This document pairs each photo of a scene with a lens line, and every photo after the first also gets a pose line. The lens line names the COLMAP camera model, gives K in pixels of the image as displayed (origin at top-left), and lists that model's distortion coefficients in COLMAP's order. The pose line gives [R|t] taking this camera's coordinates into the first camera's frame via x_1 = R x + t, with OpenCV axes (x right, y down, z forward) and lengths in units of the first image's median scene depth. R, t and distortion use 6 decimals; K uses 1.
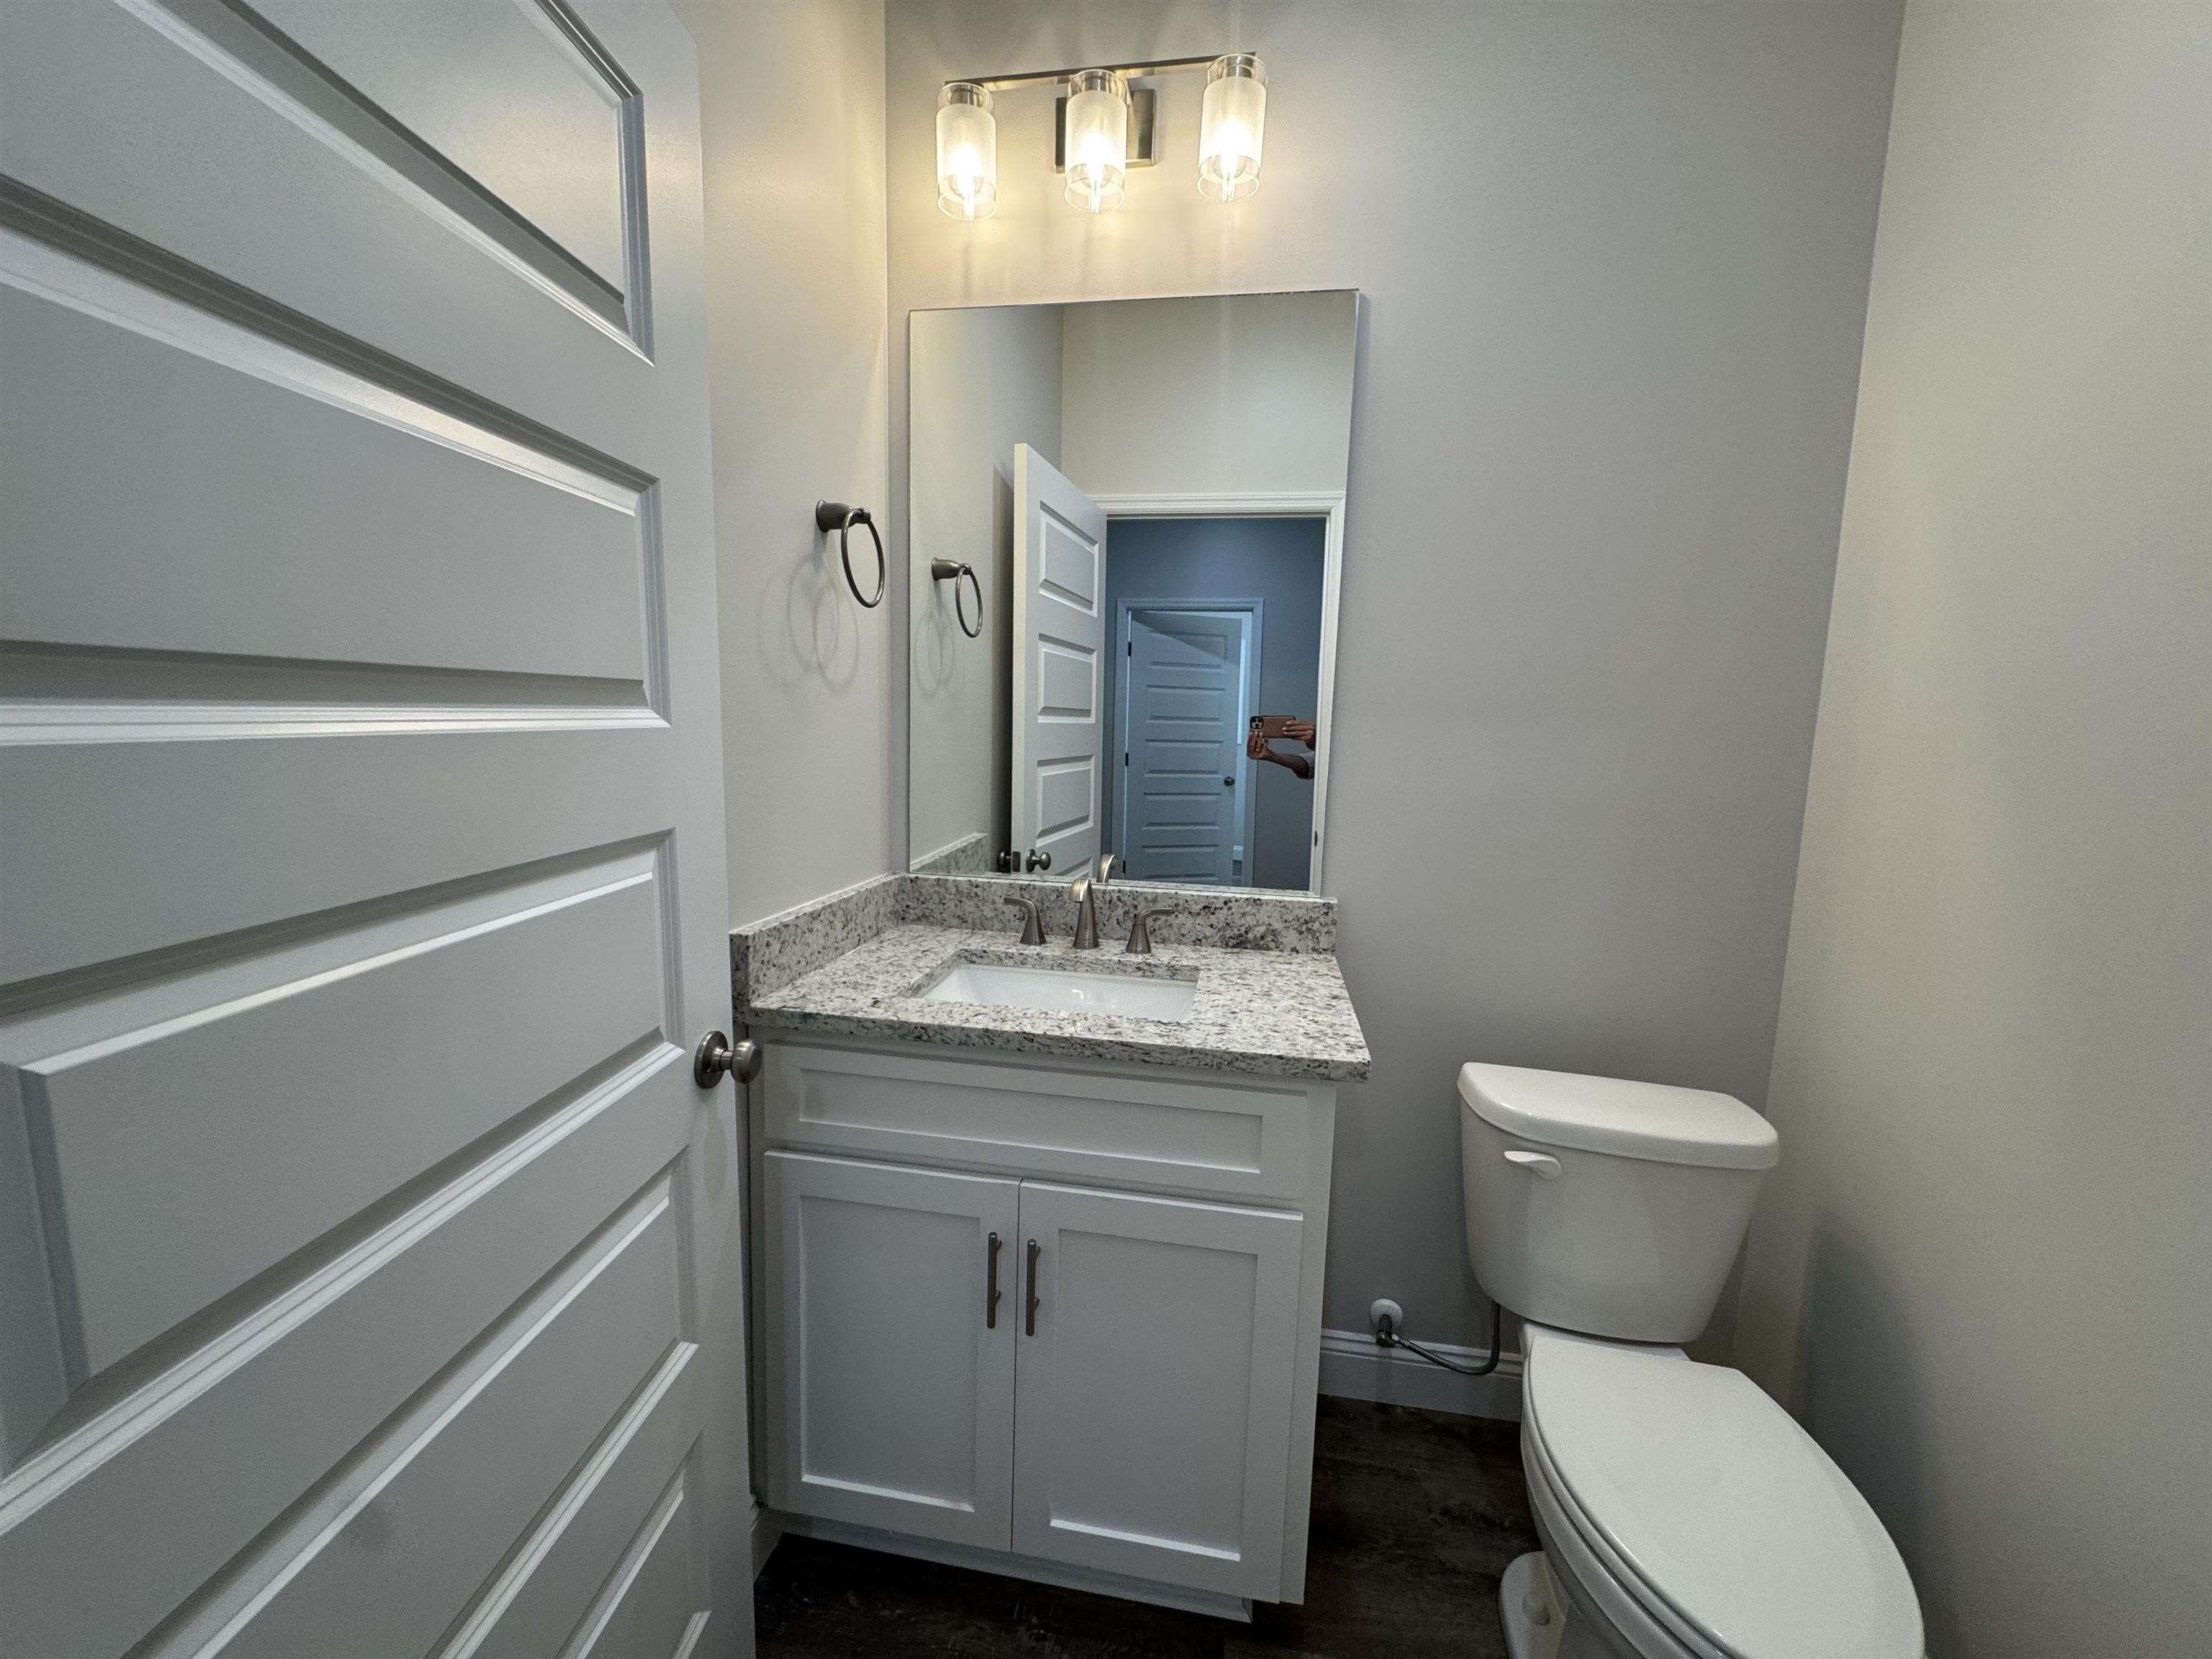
lens RADIAL K [[887.2, 0, 1105.1], [0, 887.2, 827.1], [0, 0, 1]] dist [0.000106, 0.000020]
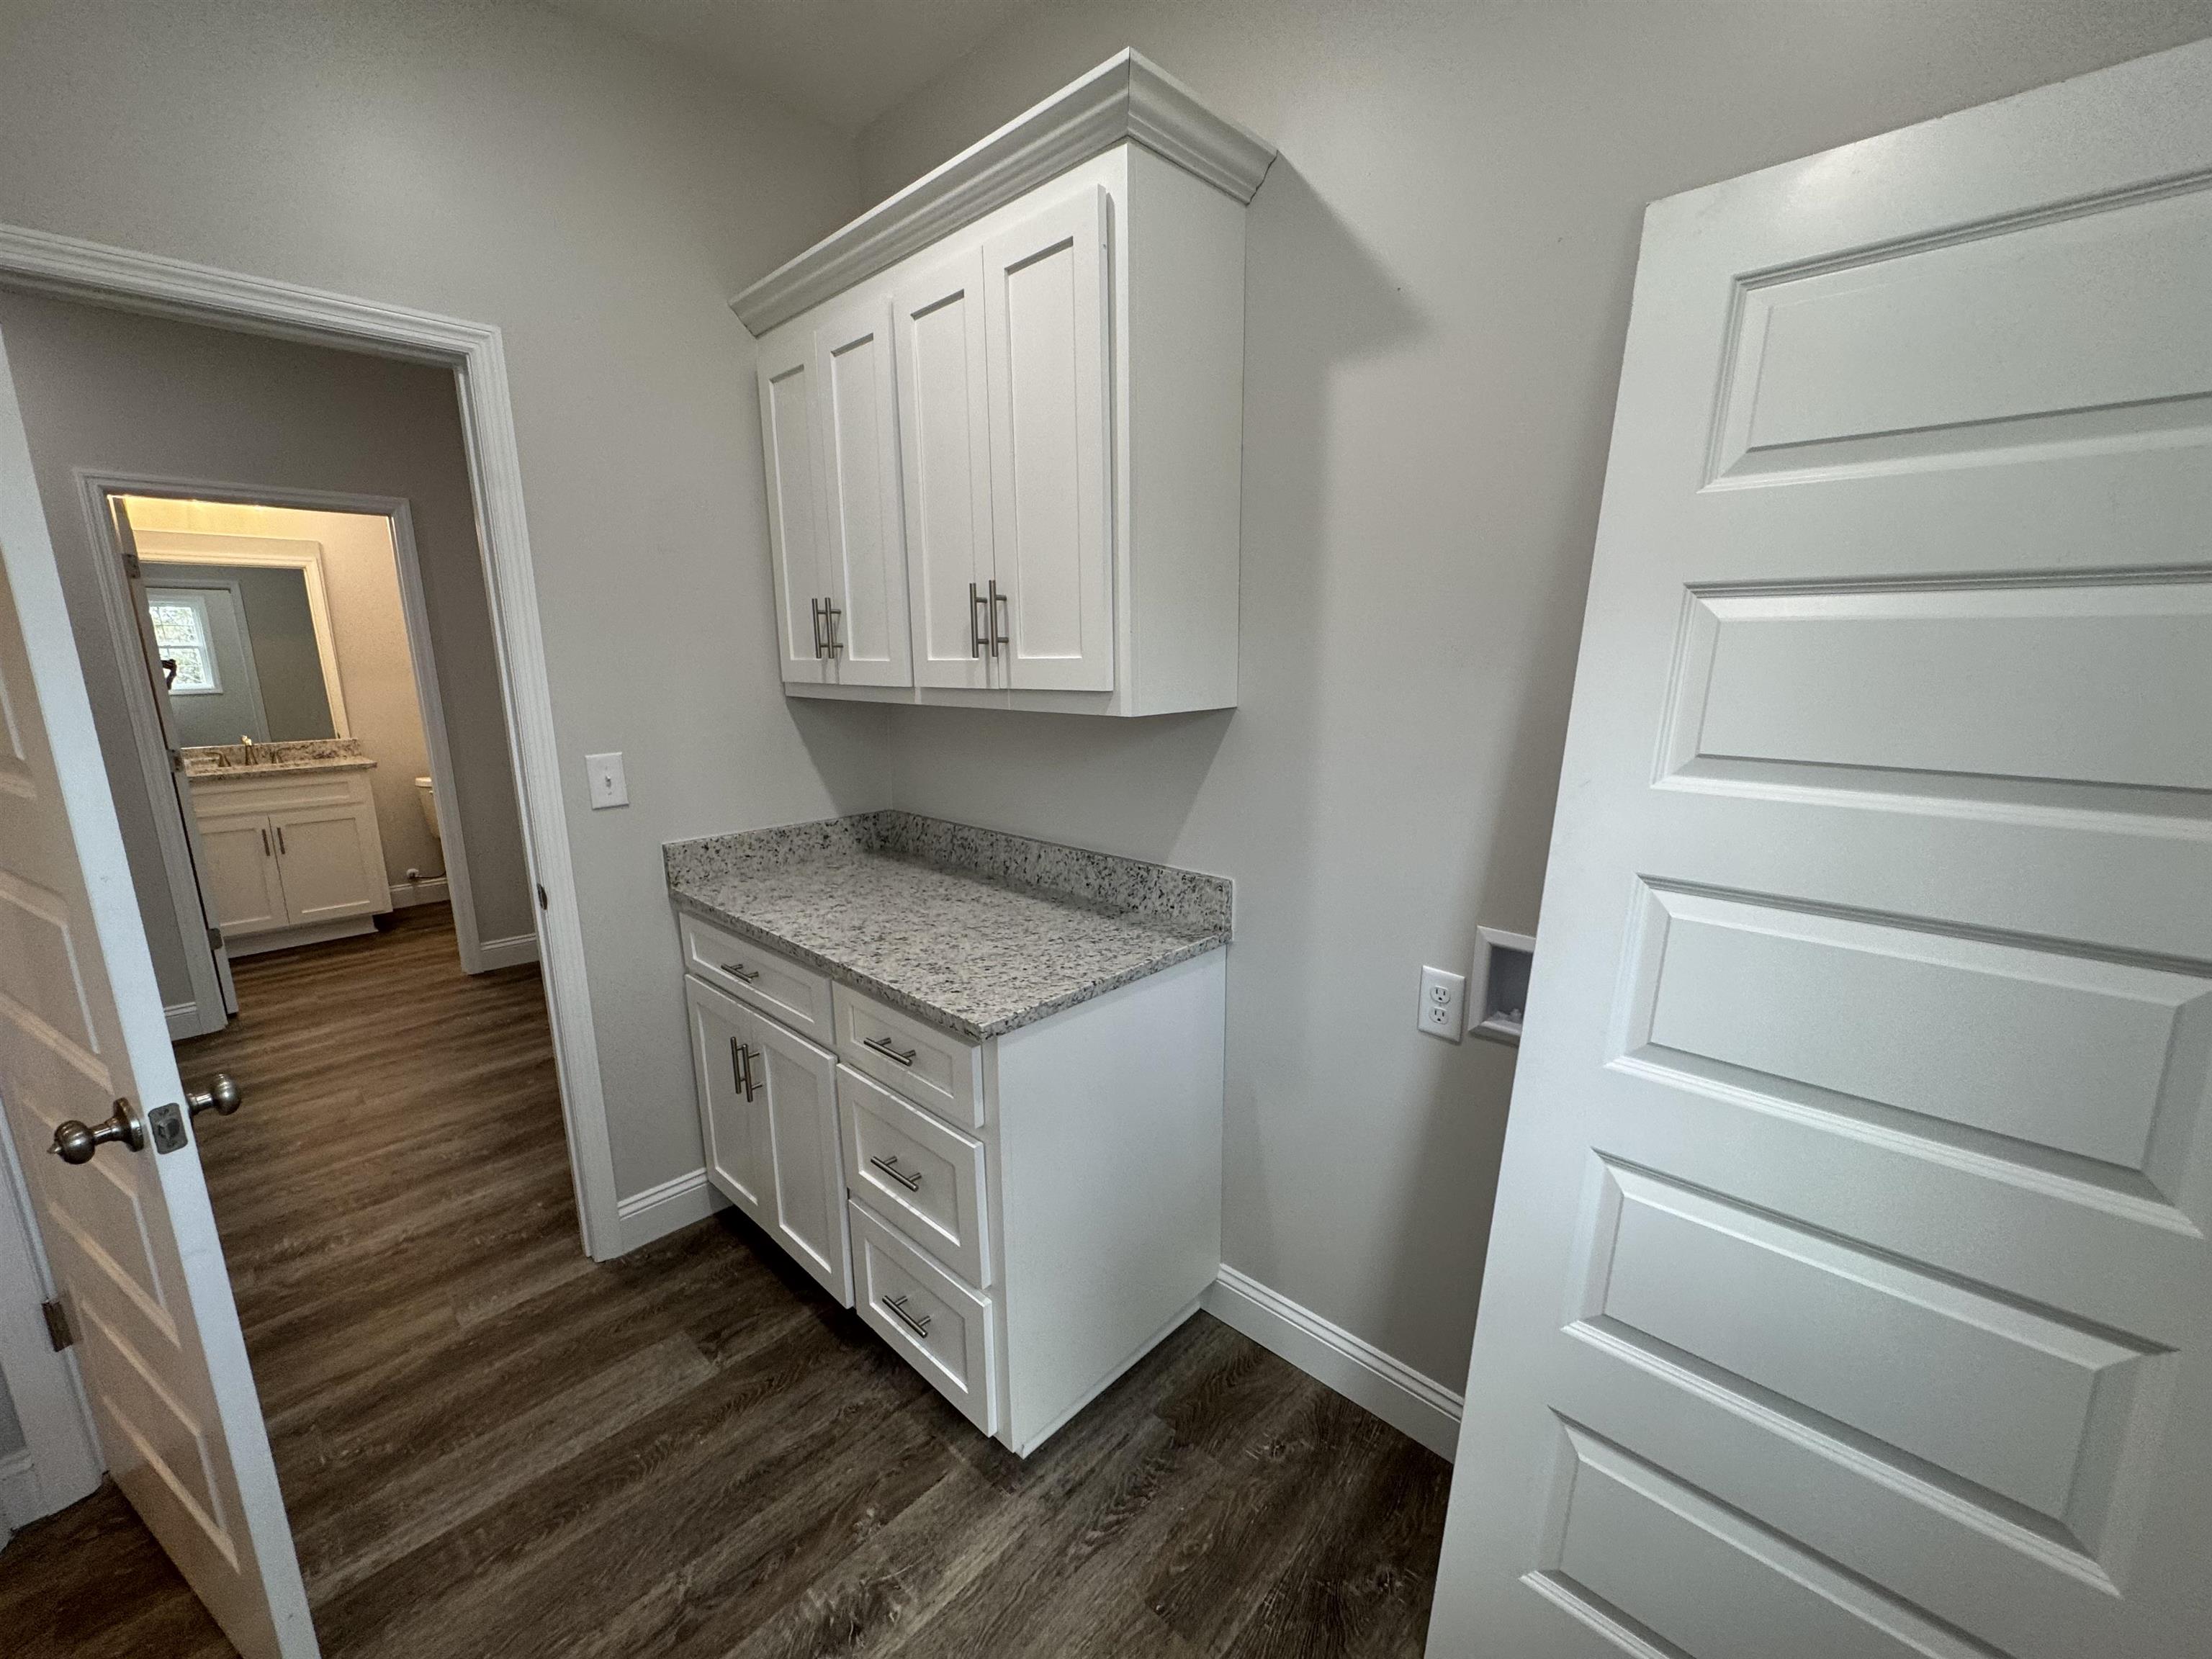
lens RADIAL K [[887.2, 0, 1104.5], [0, 887.2, 837.6], [0, 0, 1]] dist [0.000106, 0.000020]
pose [[0.559521, -0.202866, 0.803606, -0.951046], [0.138162, 0.978845, 0.150907, 0.354982], [-0.817220, 0.026592, 0.575713, -3.305903]]
